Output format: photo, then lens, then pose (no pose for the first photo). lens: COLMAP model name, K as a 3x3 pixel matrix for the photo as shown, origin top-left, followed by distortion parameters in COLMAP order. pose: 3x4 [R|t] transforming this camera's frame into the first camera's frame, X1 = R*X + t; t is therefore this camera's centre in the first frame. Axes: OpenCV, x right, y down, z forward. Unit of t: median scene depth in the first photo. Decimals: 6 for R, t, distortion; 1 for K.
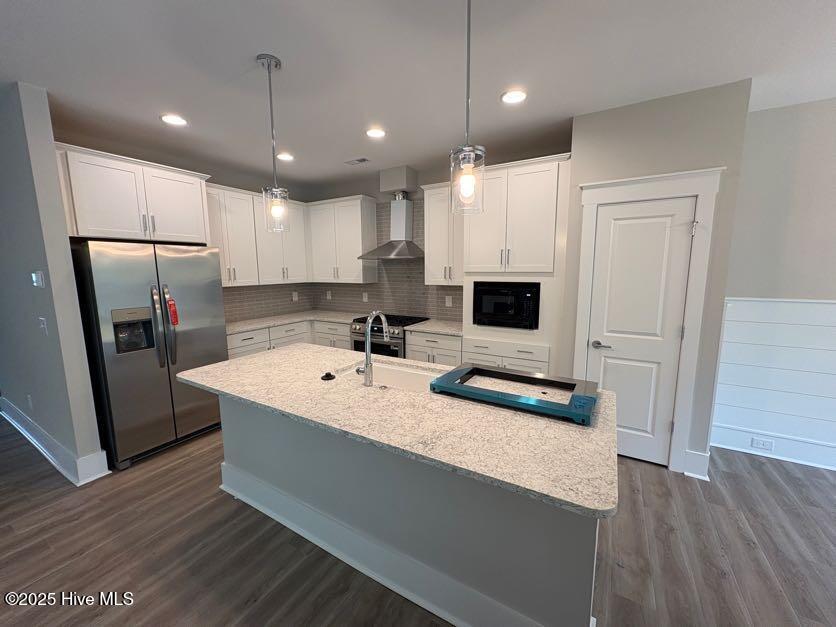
lens RADIAL K [[330.3, 0, 418.1], [0, 330.3, 313.2], [0, 0, 1]] dist [-0.000483, 0.000458]
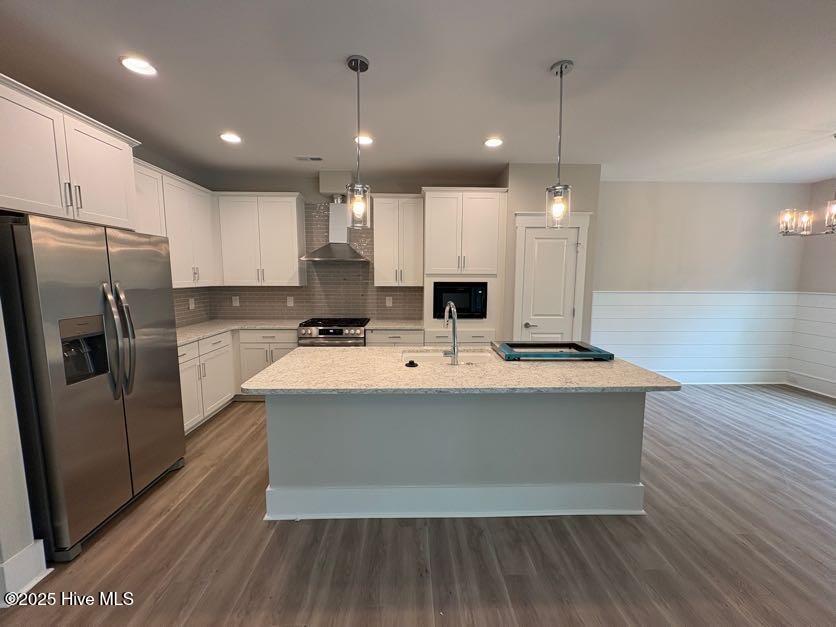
lens RADIAL K [[330.3, 0, 417.3], [0, 330.3, 313.1], [0, 0, 1]] dist [-0.000483, 0.000458]
pose [[0.847442, -0.049241, 0.528599, -0.454080], [0.063498, 0.997943, -0.008837, 0.019000], [-0.527077, 0.041054, 0.848825, 0.032523]]
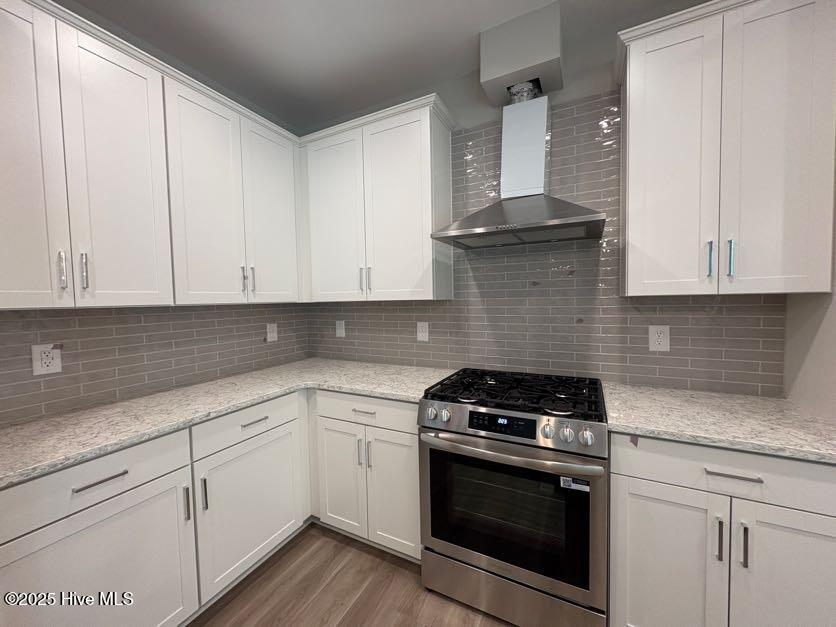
lens RADIAL K [[330.3, 0, 418.1], [0, 330.3, 313.2], [0, 0, 1]] dist [-0.000483, 0.000458]
pose [[0.998403, -0.015668, 0.054273, -0.249859], [0.020782, 0.995262, -0.094982, -0.038516], [-0.052528, 0.095958, 0.993998, 0.683184]]
